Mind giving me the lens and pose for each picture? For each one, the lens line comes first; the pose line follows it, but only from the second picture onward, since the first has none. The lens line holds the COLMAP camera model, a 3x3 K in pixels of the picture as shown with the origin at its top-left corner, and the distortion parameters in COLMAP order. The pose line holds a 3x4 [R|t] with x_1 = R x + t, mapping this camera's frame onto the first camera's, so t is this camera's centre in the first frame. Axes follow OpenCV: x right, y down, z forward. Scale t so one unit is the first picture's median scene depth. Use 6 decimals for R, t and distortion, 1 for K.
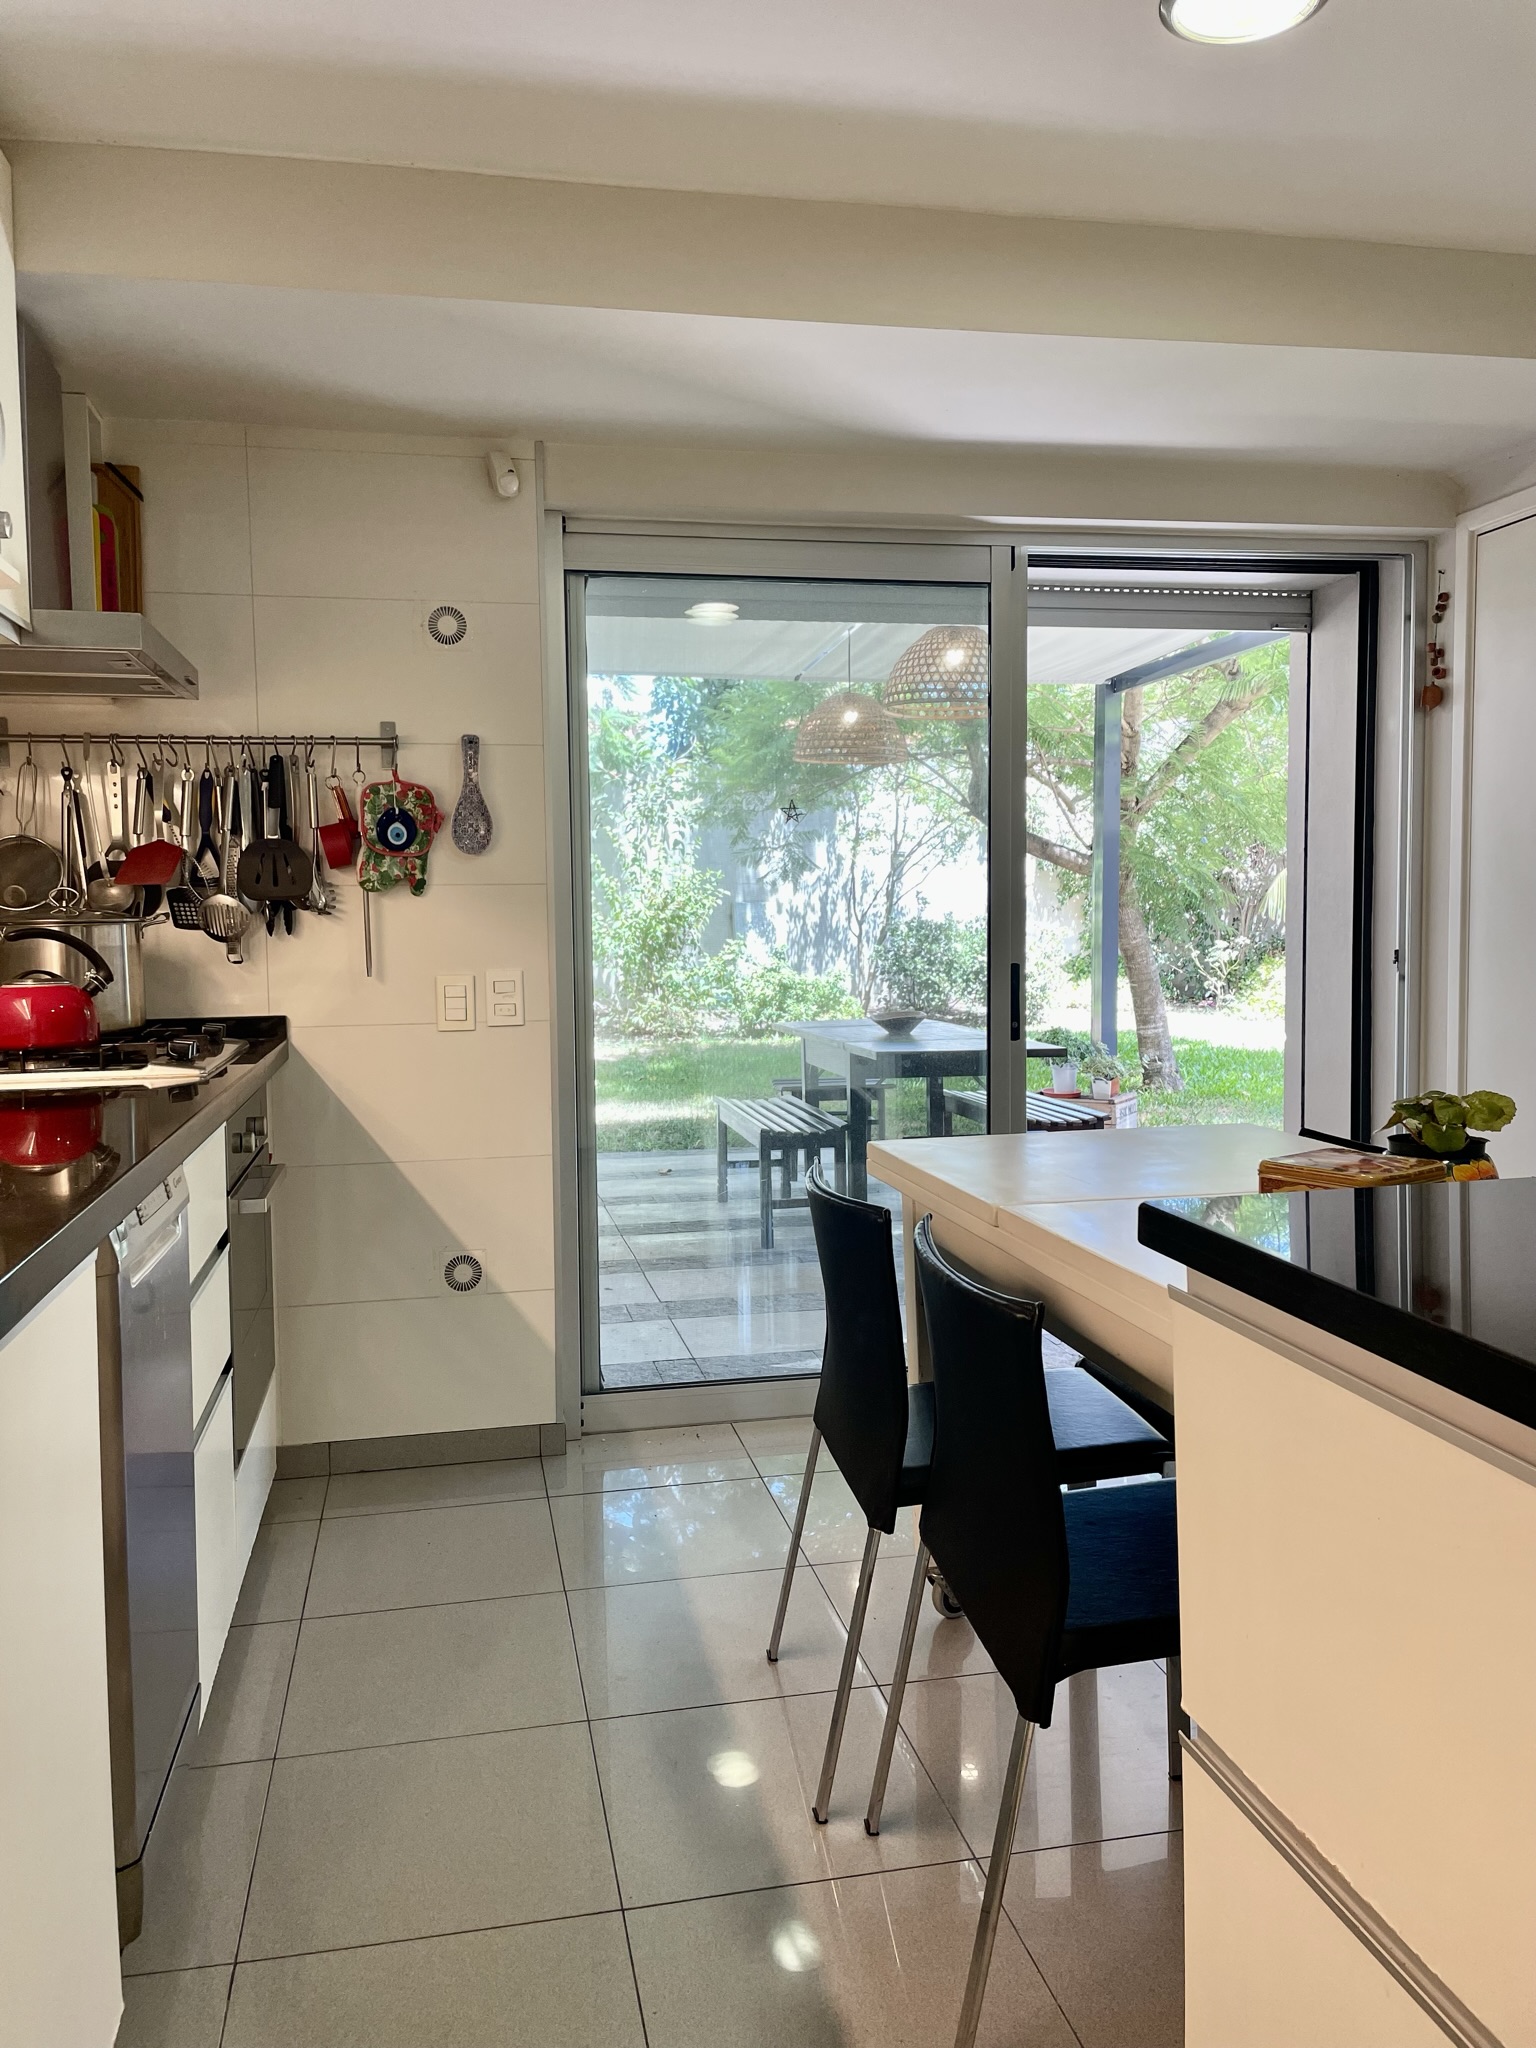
lens RADIAL K [[1550.9, 0, 758.1], [0, 1550.9, 1033.0], [0, 0, 1]] dist [0.029691, -0.018590]
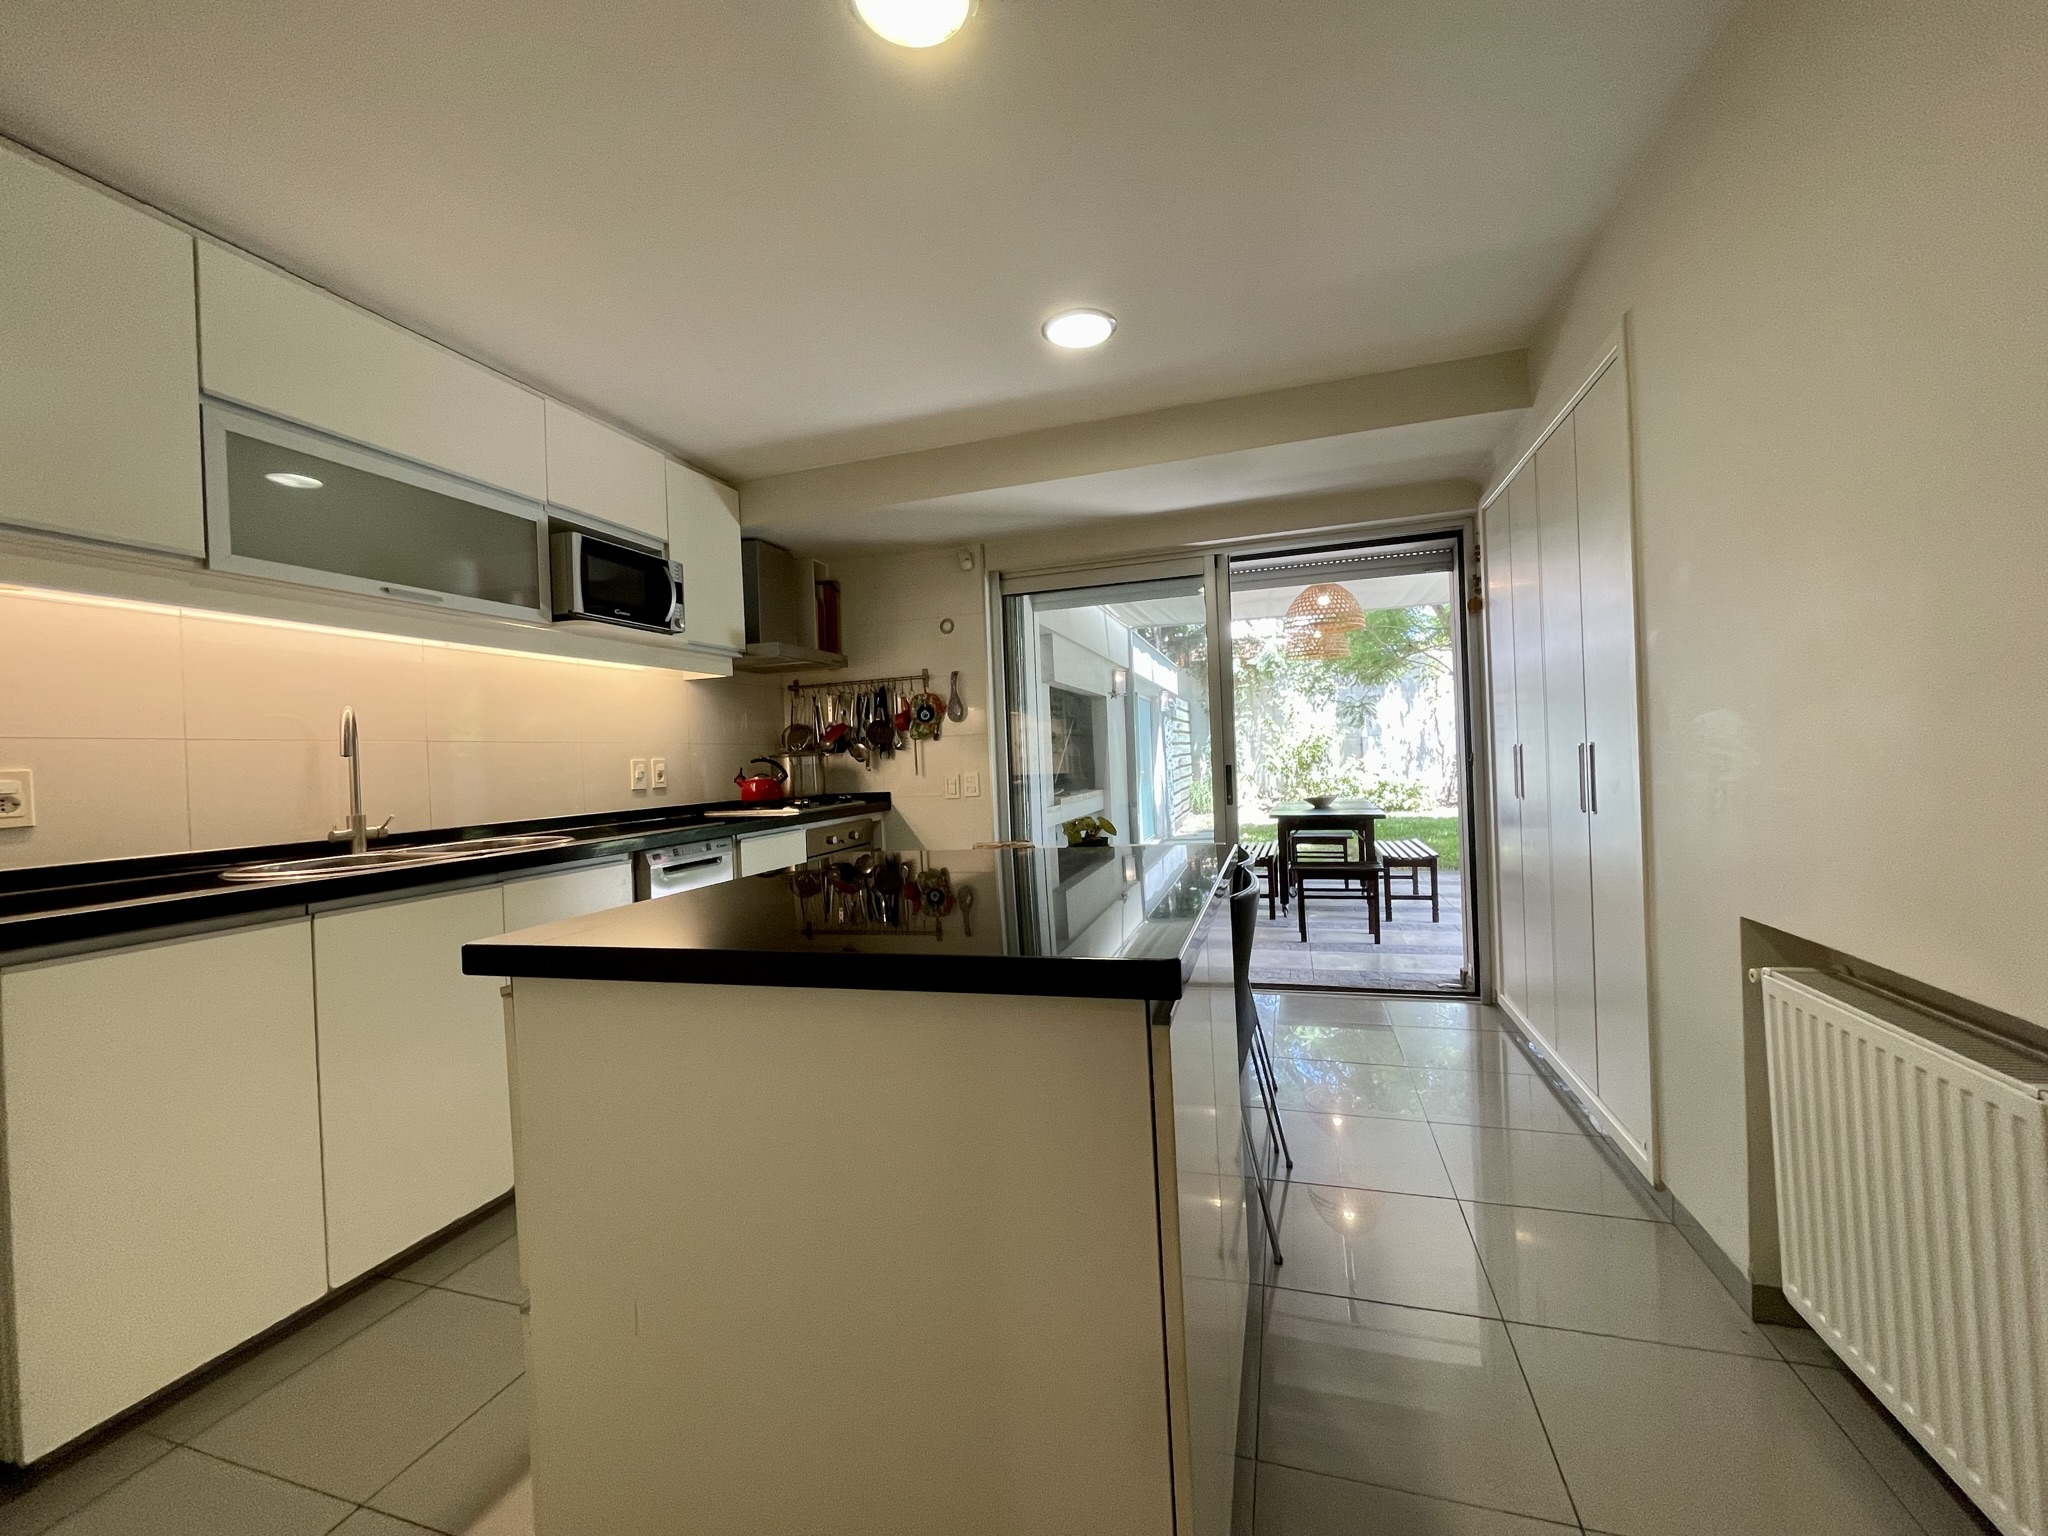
lens RADIAL K [[834.9, 0, 1012.4], [0, 834.9, 758.4], [0, 0, 1]] dist [0.000331, 0.000000]
pose [[0.868182, -0.024996, -0.495616, 0.172377], [-0.007820, 0.997917, -0.064028, 0.006279], [0.496185, 0.059463, 0.866178, -0.012990]]
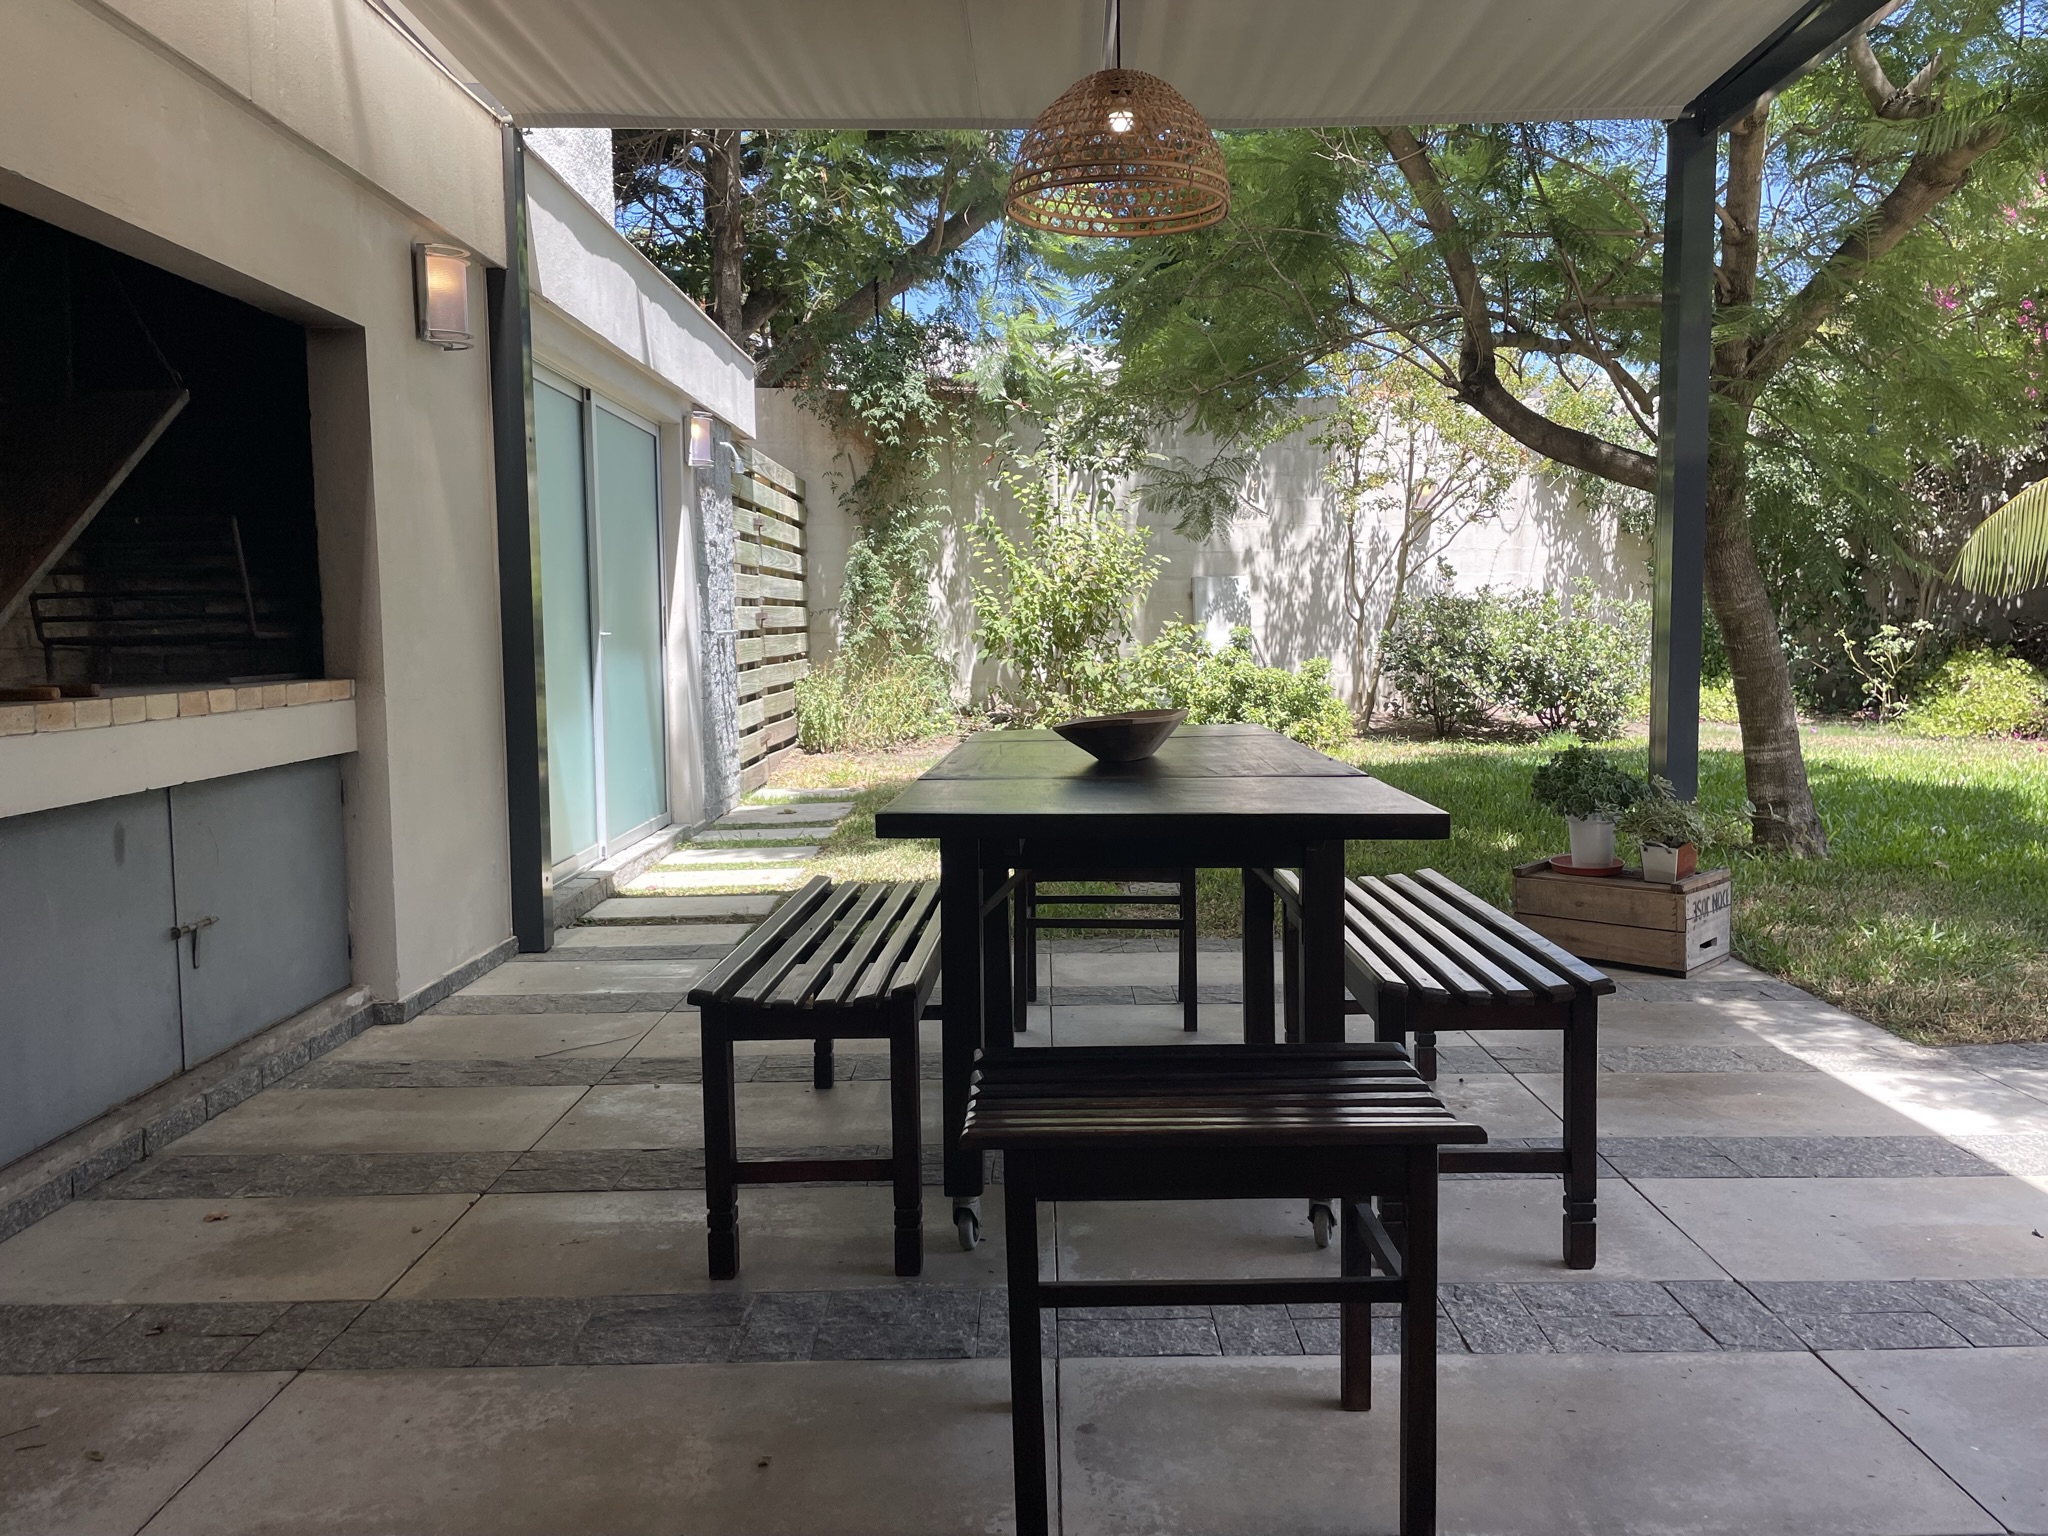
lens RADIAL K [[1550.9, 0, 1033.6], [0, 1550.9, 755.9], [0, 0, 1]] dist [0.029691, -0.018590]
pose [[0.979015, 0.015302, -0.203214, 0.102699], [-0.013632, 0.999861, 0.009617, -0.002610], [0.203333, -0.006645, 0.979087, 0.372301]]
